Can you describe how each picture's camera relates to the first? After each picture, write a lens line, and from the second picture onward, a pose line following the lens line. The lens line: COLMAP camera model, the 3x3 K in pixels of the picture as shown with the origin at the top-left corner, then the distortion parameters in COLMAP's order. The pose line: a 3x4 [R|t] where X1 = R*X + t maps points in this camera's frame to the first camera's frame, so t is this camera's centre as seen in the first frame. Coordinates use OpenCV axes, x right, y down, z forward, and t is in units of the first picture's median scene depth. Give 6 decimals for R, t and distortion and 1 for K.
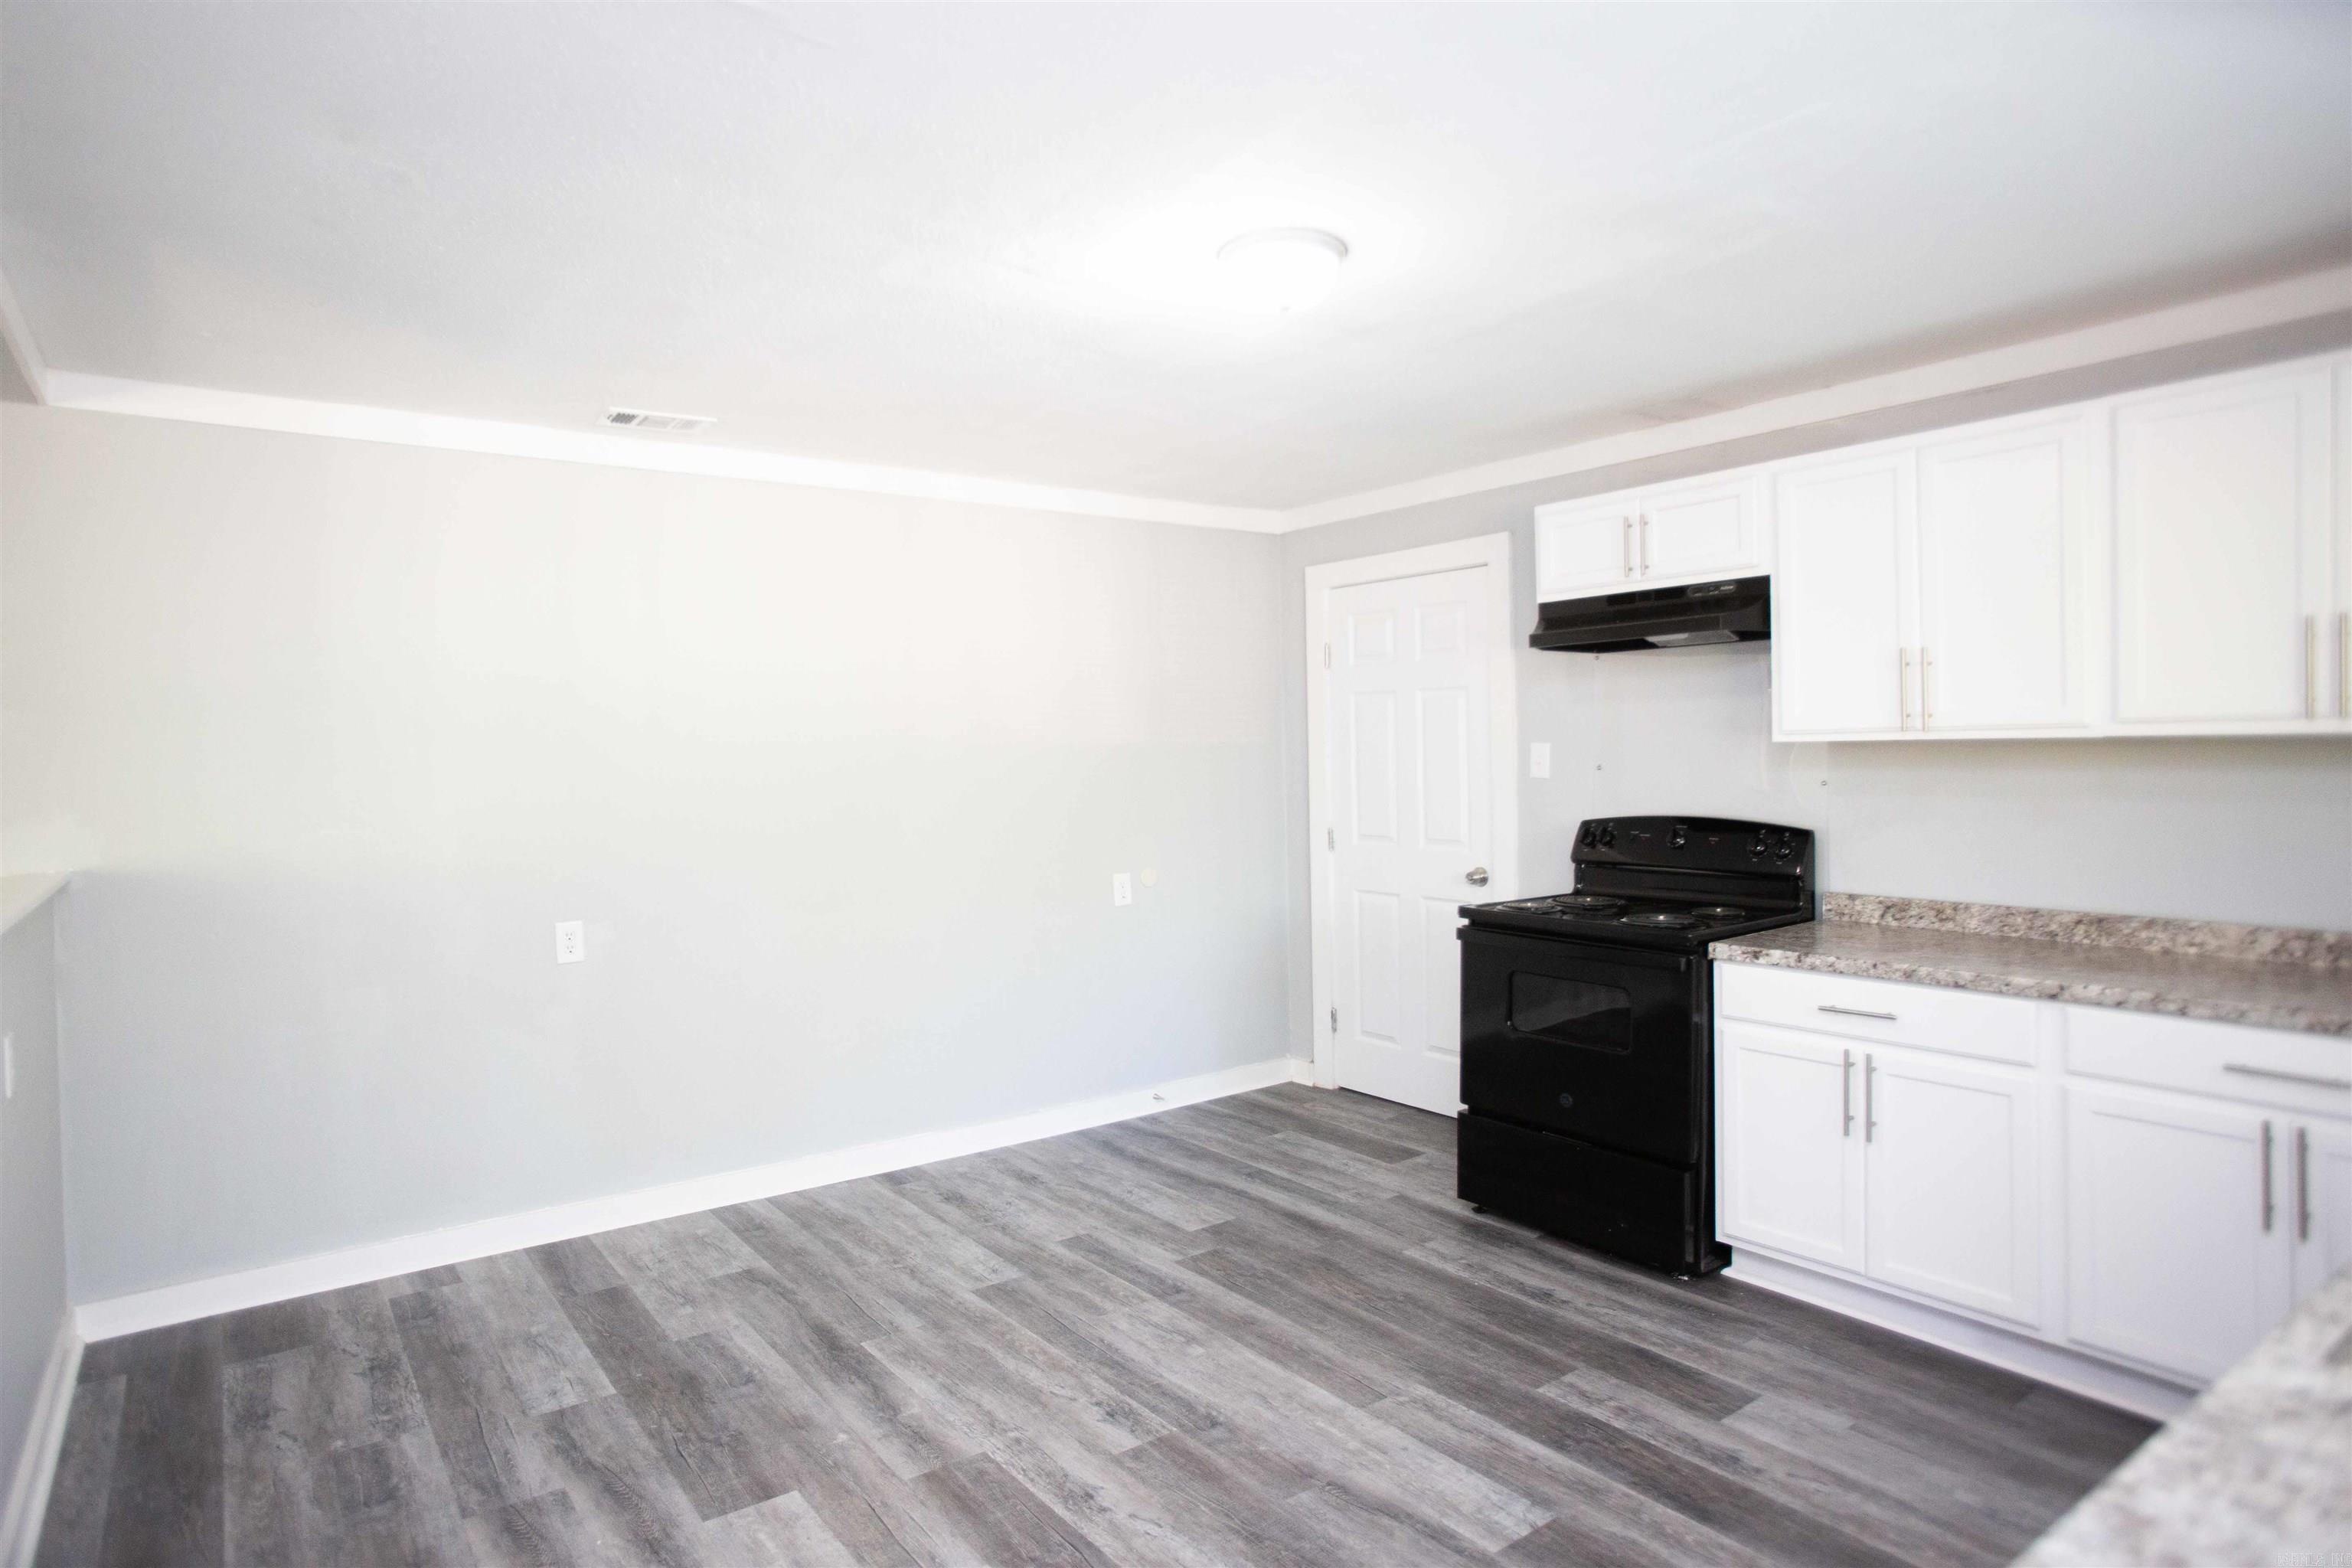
lens RADIAL K [[1304.5, 0, 1116.5], [0, 1304.5, 773.6], [0, 0, 1]] dist [-0.075598, 0.054425]
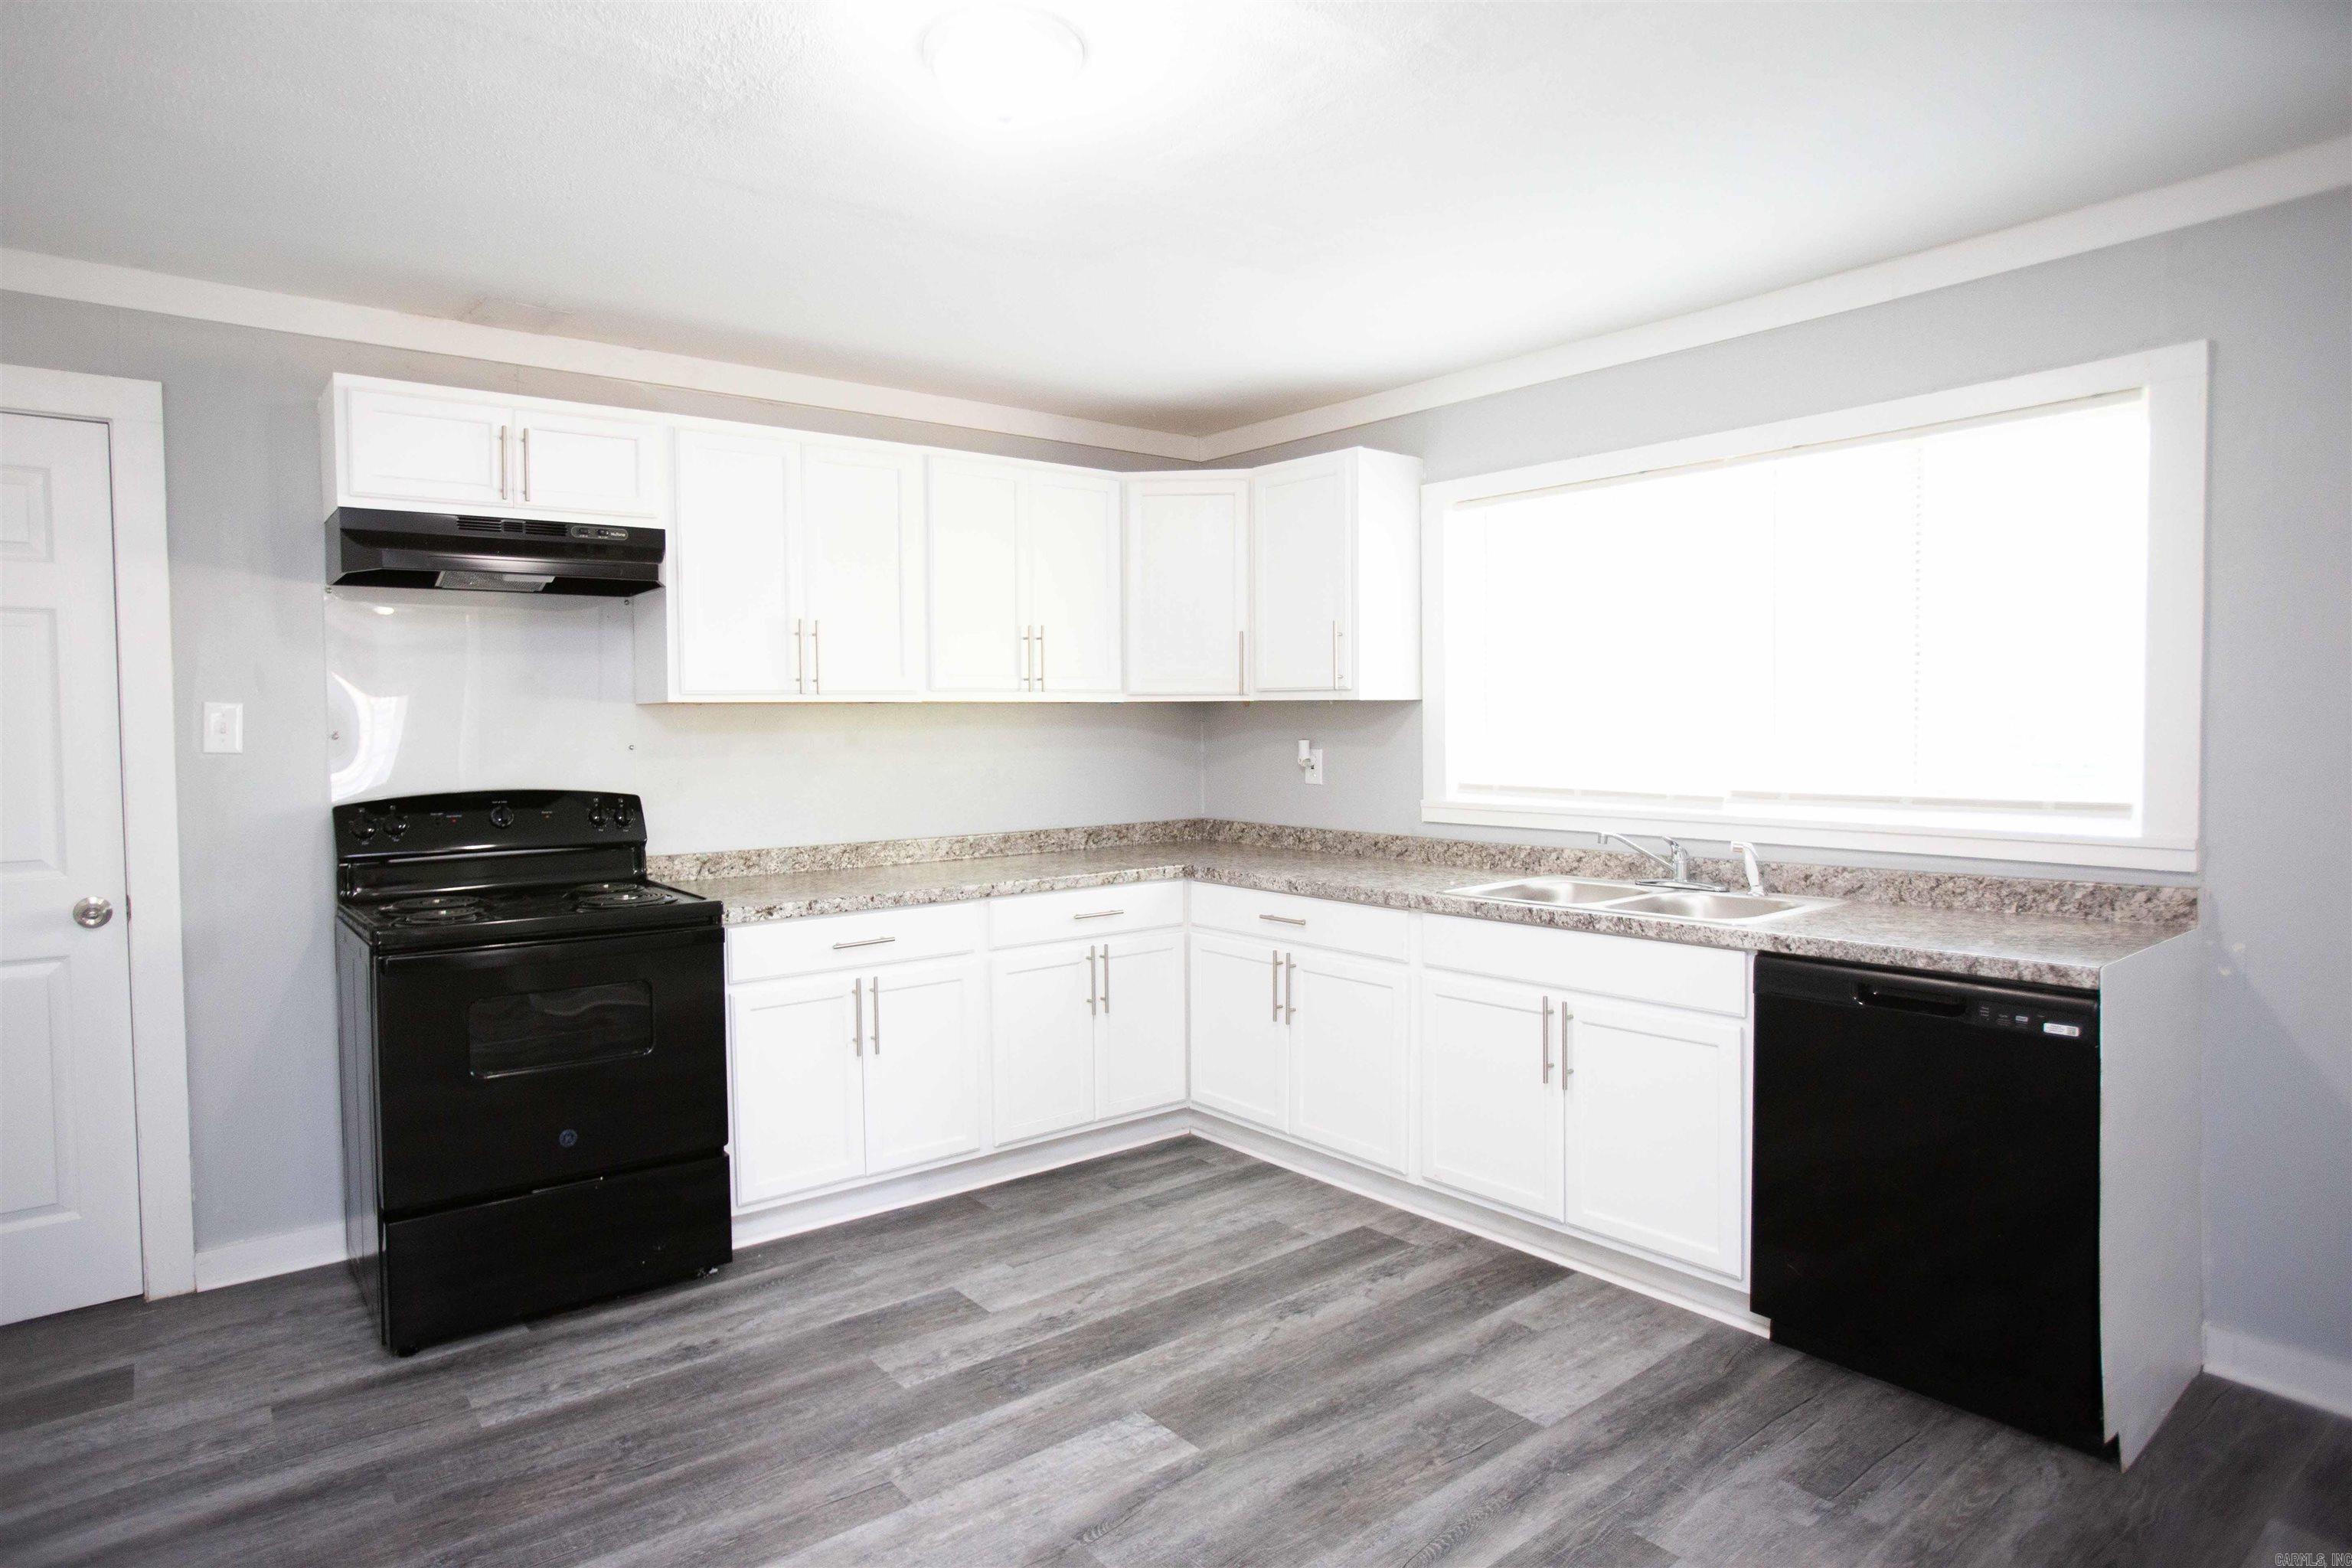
lens RADIAL K [[1304.5, 0, 1116.5], [0, 1304.5, 773.6], [0, 0, 1]] dist [-0.075598, 0.054425]
pose [[-0.035709, -0.021146, 0.999138, -0.504010], [0.029872, 0.999307, 0.022218, 0.018303], [-0.998916, 0.030639, -0.035052, 0.732922]]
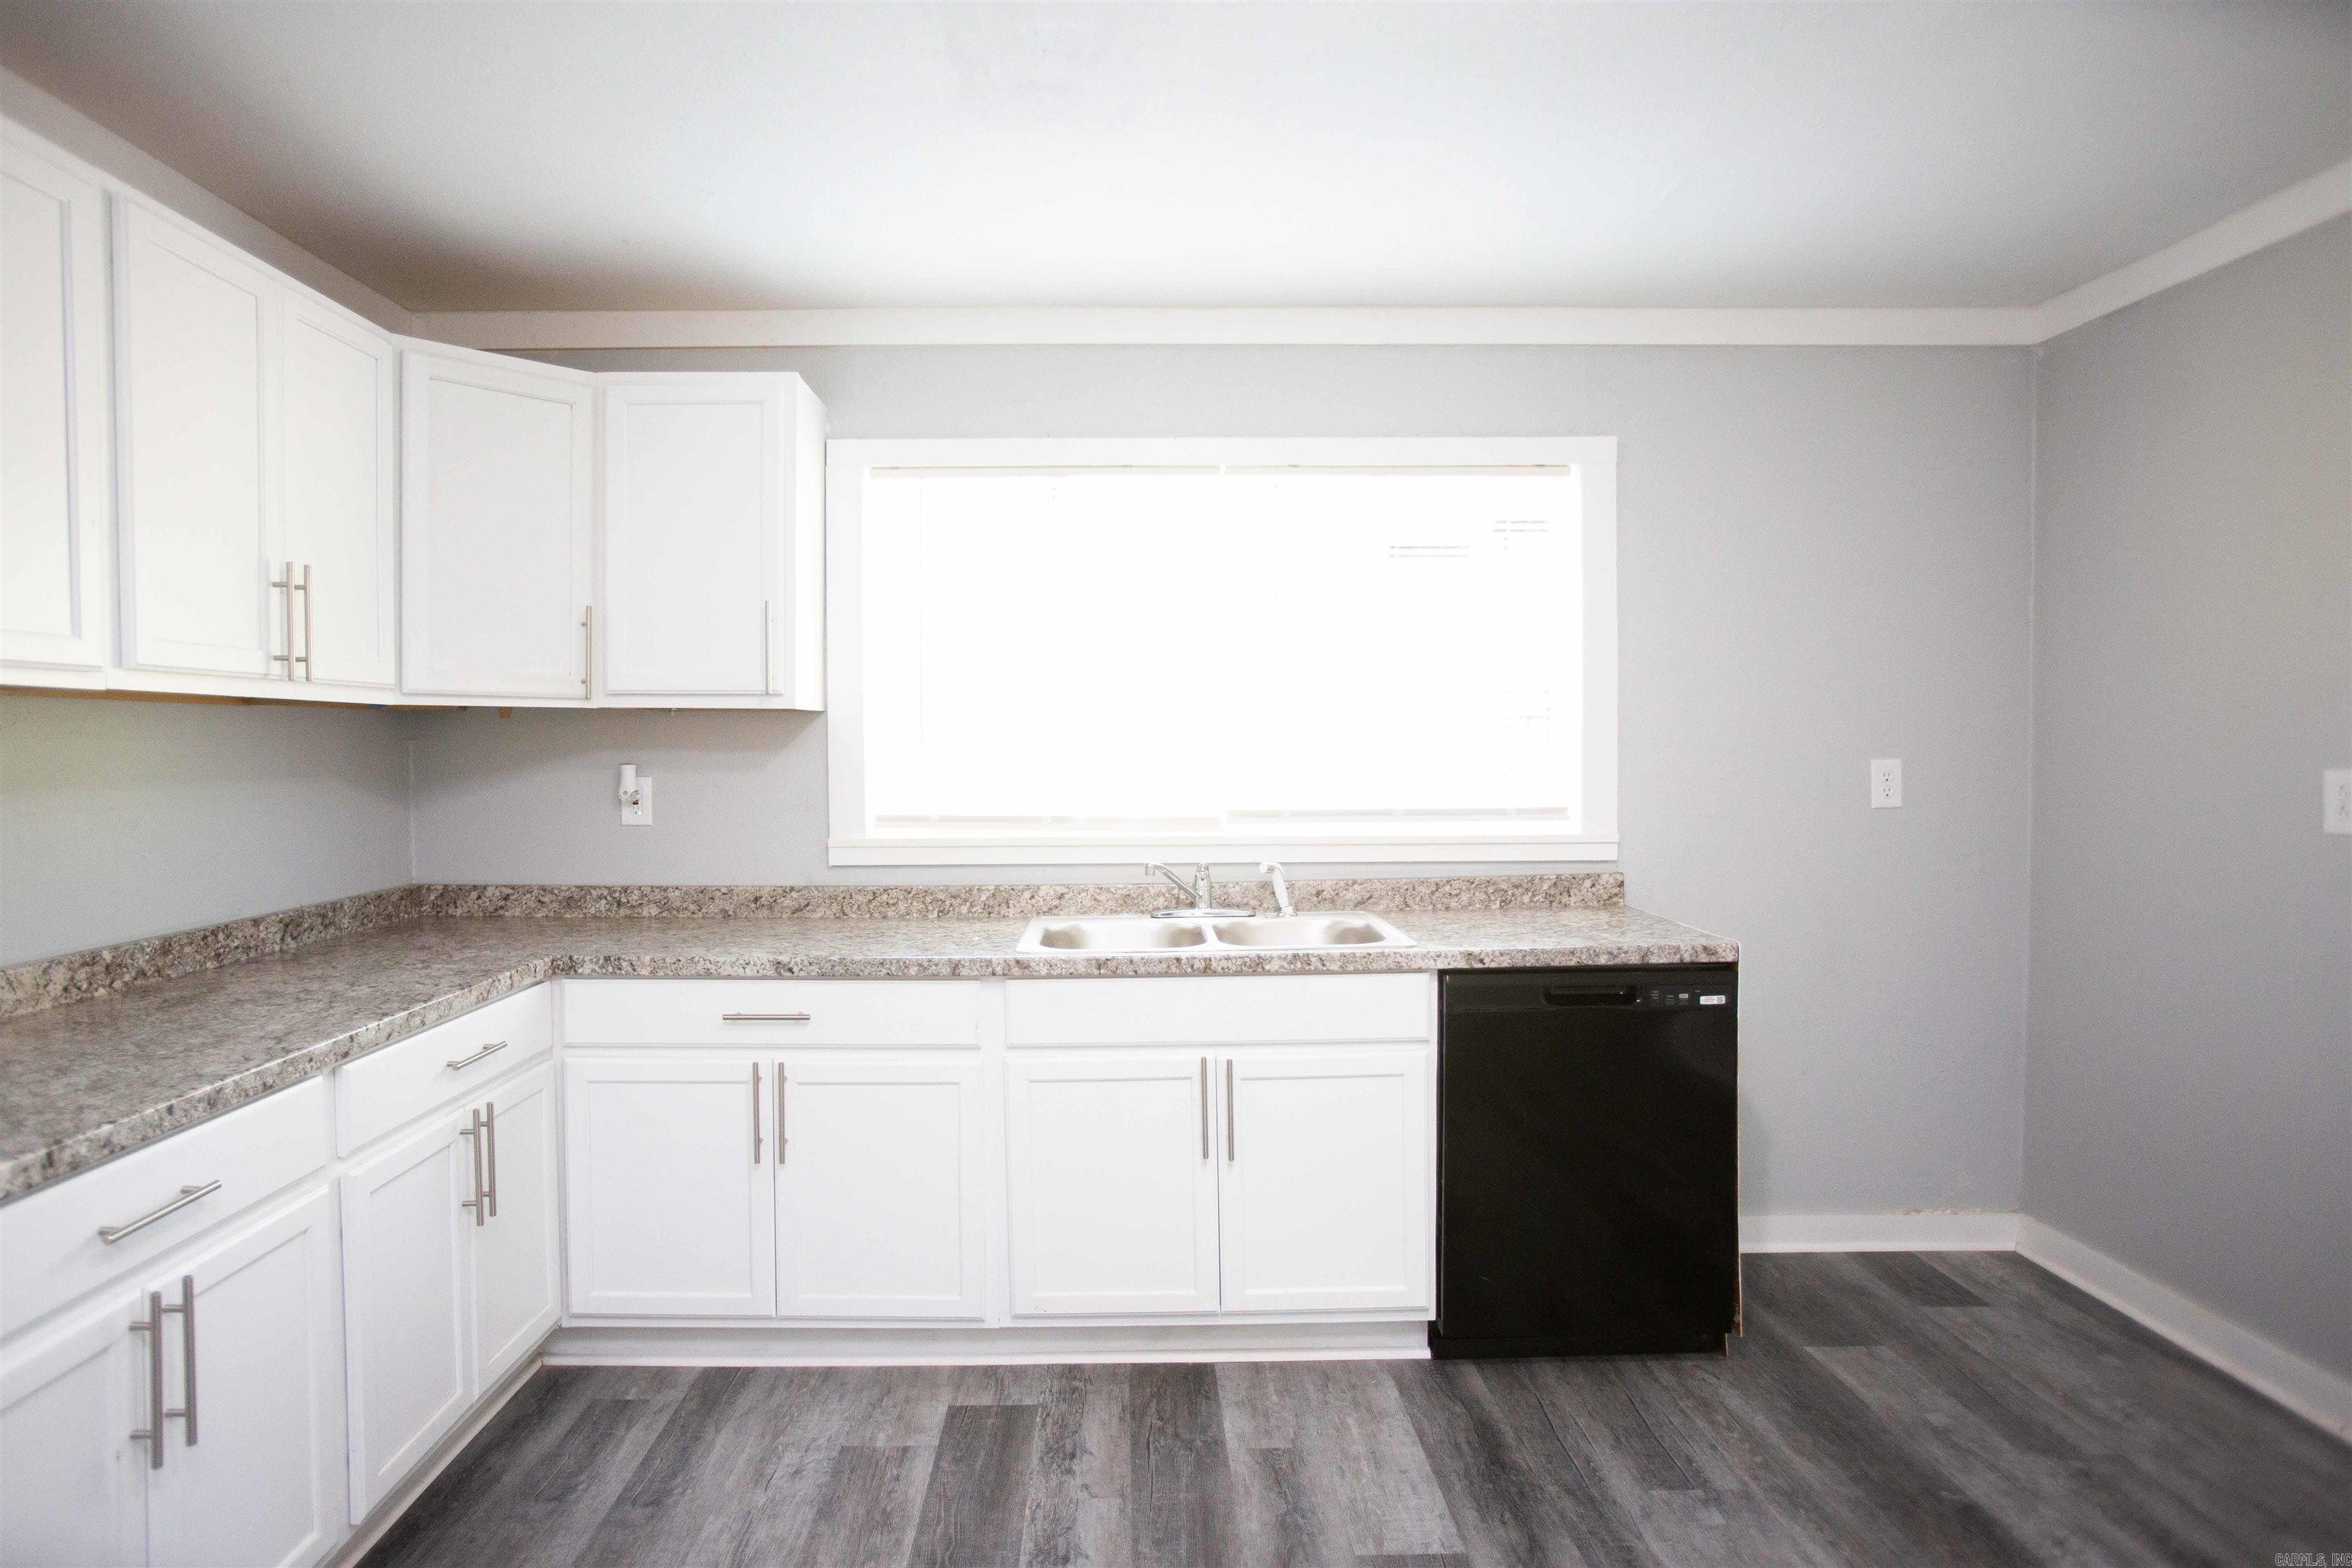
lens RADIAL K [[1304.5, 0, 1116.5], [0, 1304.5, 773.6], [0, 0, 1]] dist [-0.075598, 0.054425]
pose [[-0.814732, 0.008423, 0.579776, -0.019438], [0.030830, 0.999109, 0.028808, 0.009584], [-0.579017, 0.041345, -0.814266, 1.065232]]
